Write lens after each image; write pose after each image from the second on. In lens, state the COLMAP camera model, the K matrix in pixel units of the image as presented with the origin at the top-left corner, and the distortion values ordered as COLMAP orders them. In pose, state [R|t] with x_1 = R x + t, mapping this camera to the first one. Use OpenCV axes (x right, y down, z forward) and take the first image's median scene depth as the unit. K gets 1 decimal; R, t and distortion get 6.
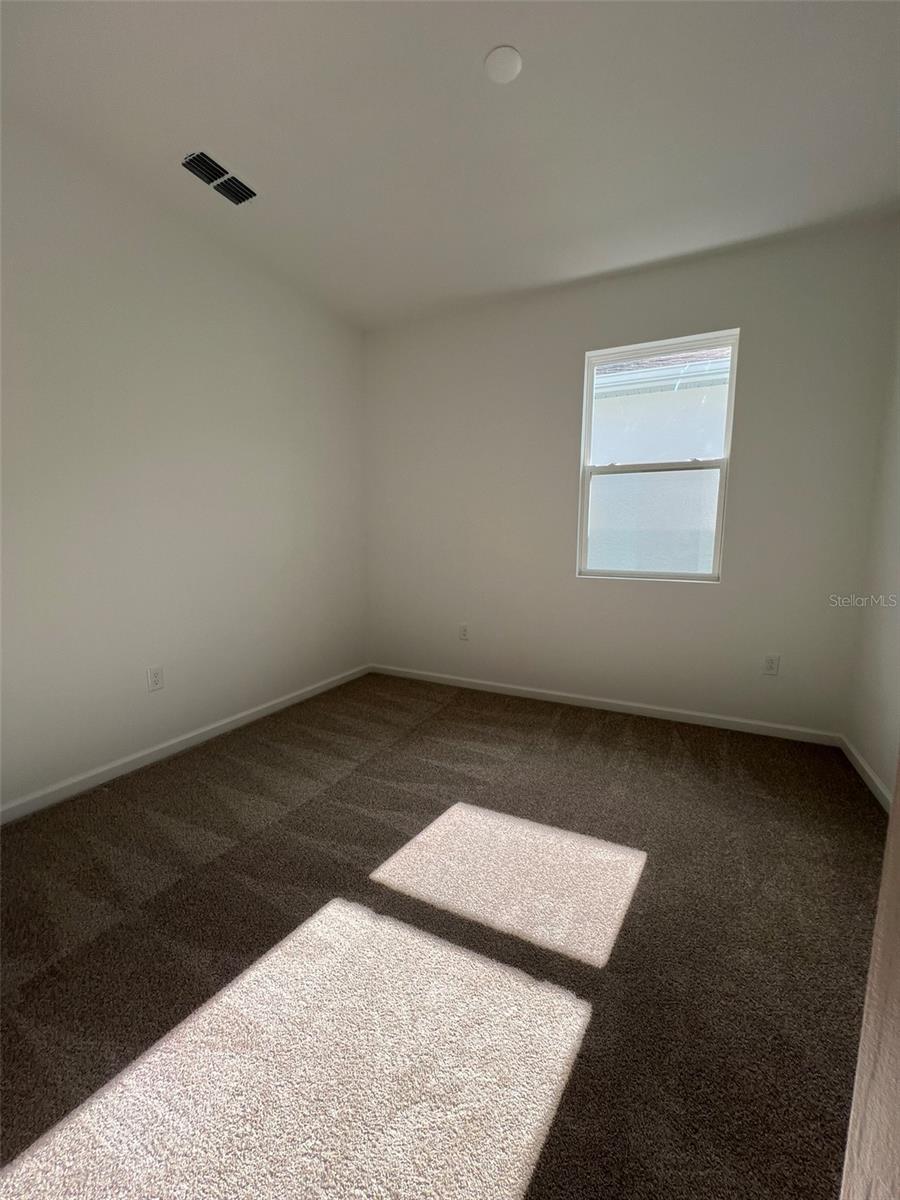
lens RADIAL K [[478.0, 0, 450.0], [0, 478.0, 600.0], [0, 0, 1]] dist [0.001511, 0.000339]
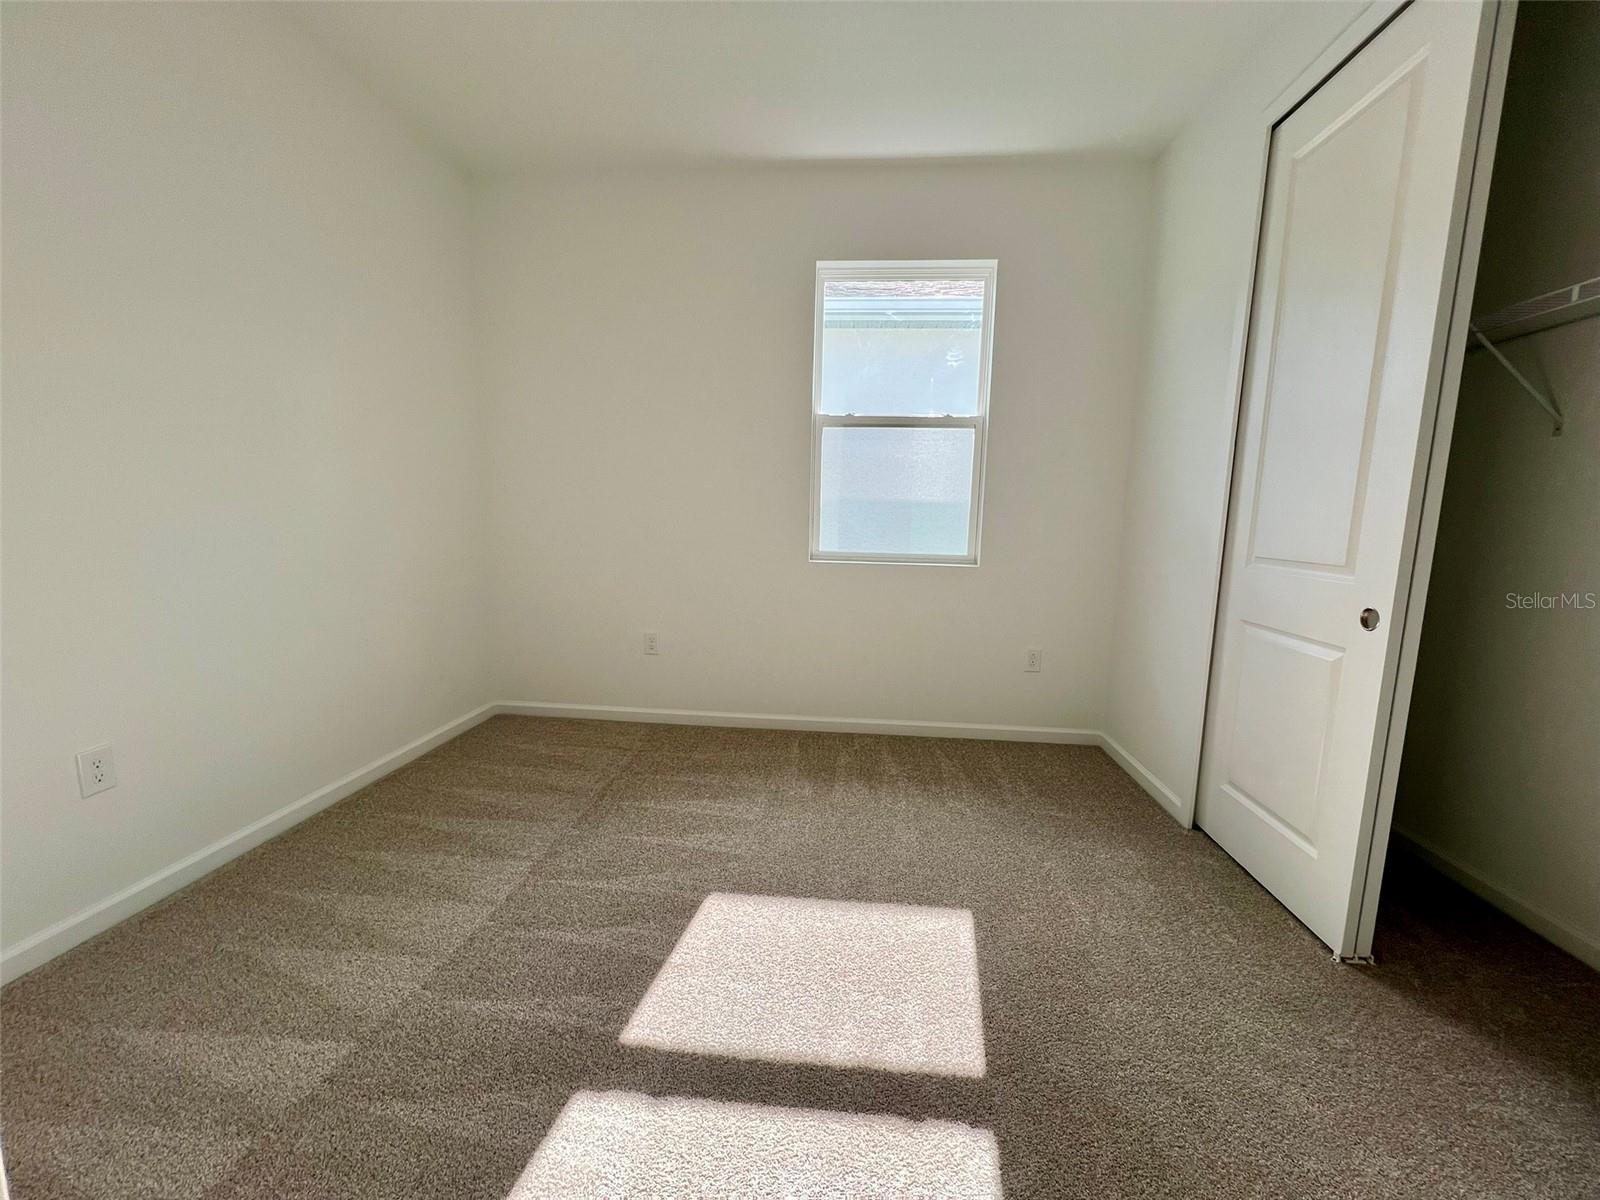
lens RADIAL K [[641.6, 0, 800.0], [0, 641.6, 600.0], [0, 0, 1]] dist [-0.000569, 0.000685]
pose [[0.931287, -0.035001, 0.362600, -0.147549], [0.030940, 0.999377, 0.017004, -0.005831], [-0.362969, -0.004617, 0.931790, 0.080533]]
